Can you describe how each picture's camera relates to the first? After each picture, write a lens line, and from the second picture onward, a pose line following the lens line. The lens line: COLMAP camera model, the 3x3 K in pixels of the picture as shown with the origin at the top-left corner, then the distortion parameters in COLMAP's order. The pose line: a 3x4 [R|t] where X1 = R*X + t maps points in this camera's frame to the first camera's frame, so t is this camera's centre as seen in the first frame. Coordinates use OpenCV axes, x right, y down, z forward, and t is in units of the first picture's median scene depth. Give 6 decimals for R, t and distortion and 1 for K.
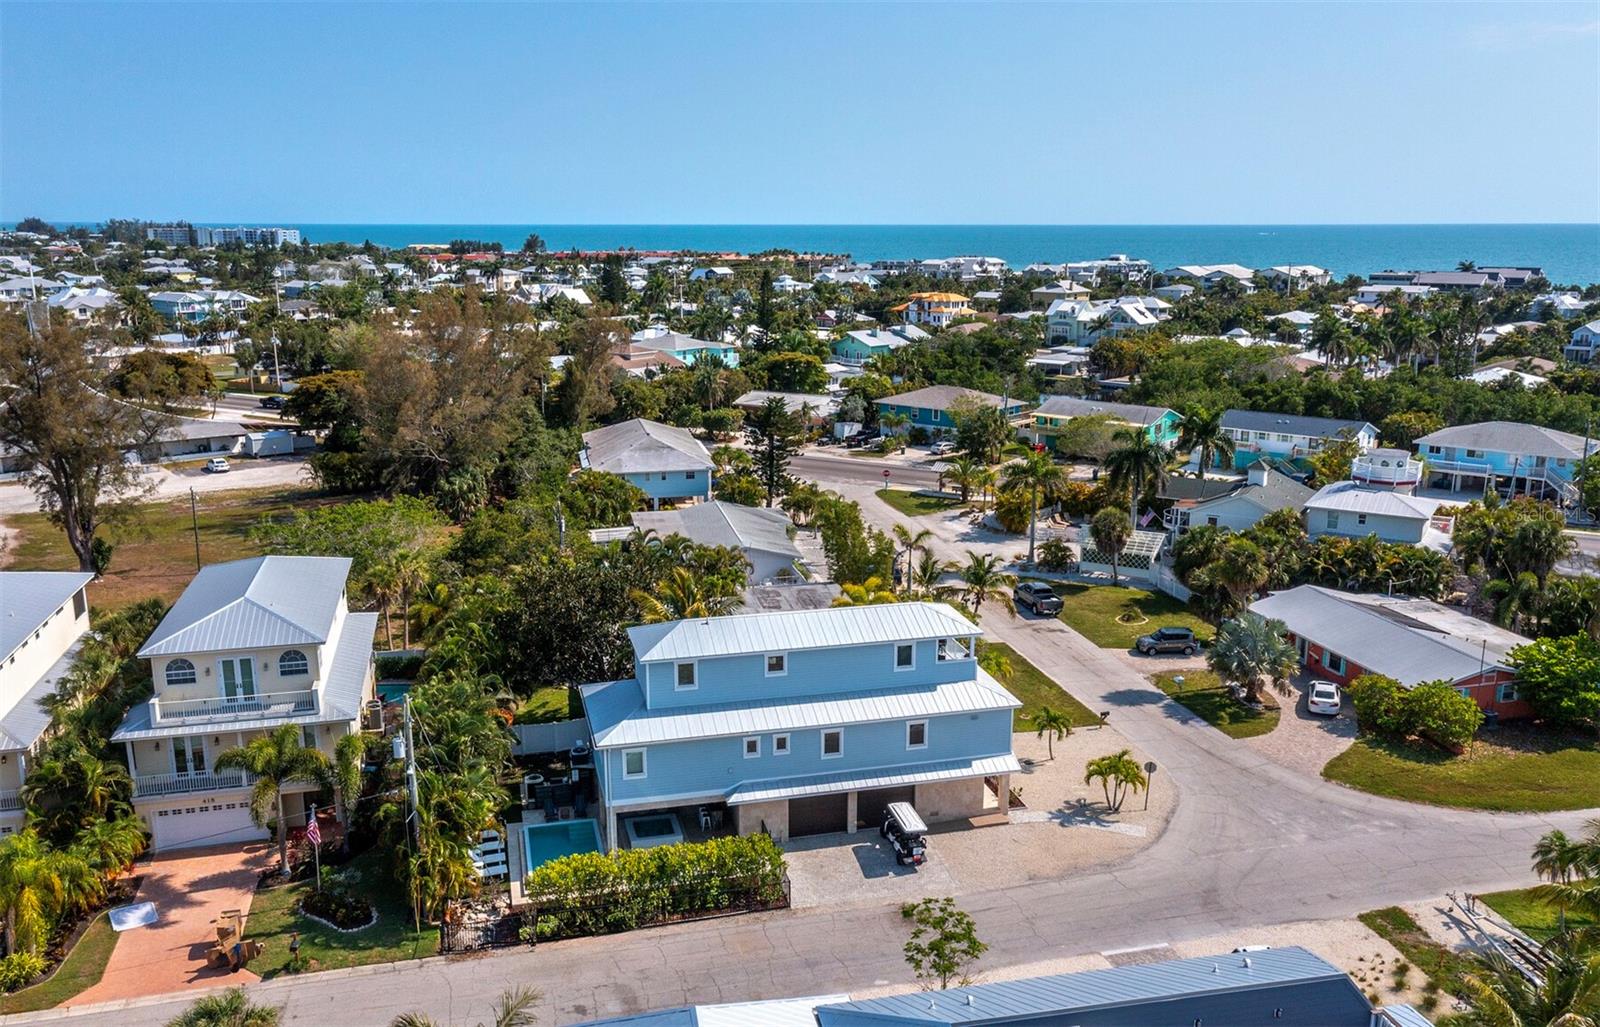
lens RADIAL K [[1239.6, 0, 800.0], [0, 1239.6, 513.5], [0, 0, 1]] dist [0.005320, 0.005838]
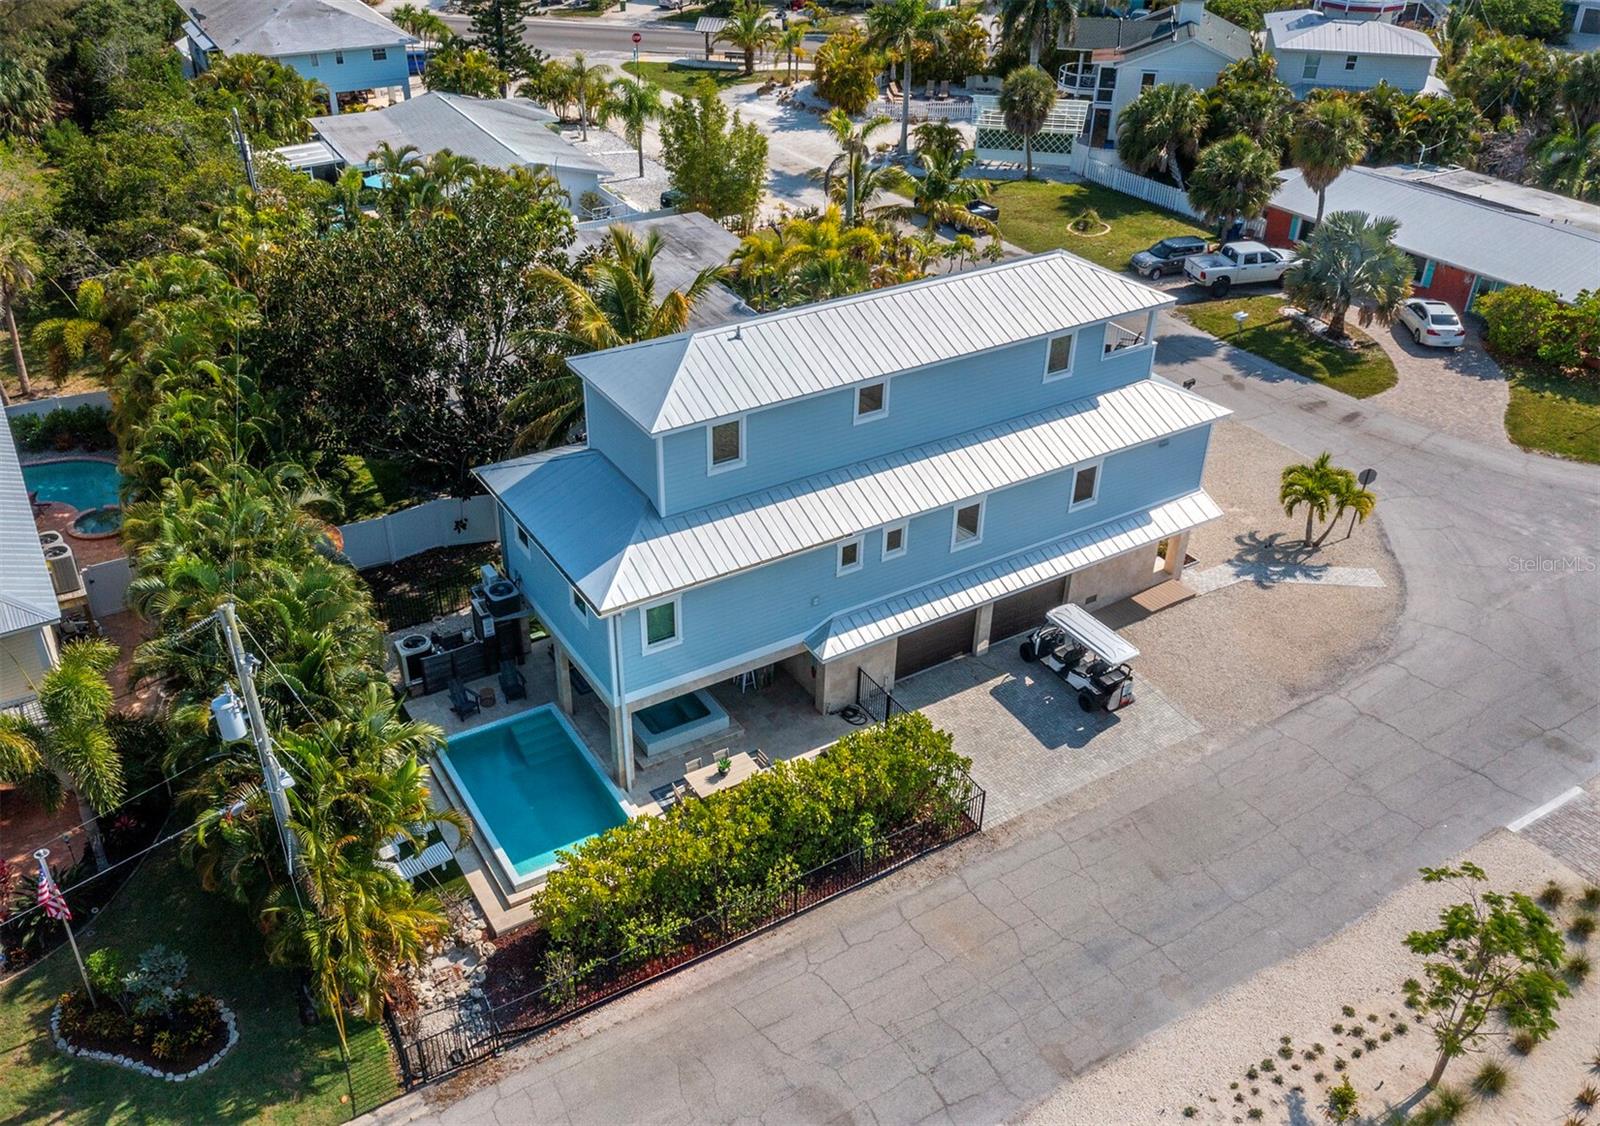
lens RADIAL K [[1385.5, 0, 800.0], [0, 1385.5, 563.0], [0, 0, 1]] dist [0.006892, 0.016773]
pose [[0.963307, -0.140362, 0.228776, -0.139035], [0.059278, 0.942572, 0.328701, -0.008506], [-0.261775, -0.303079, 0.916306, 0.303589]]
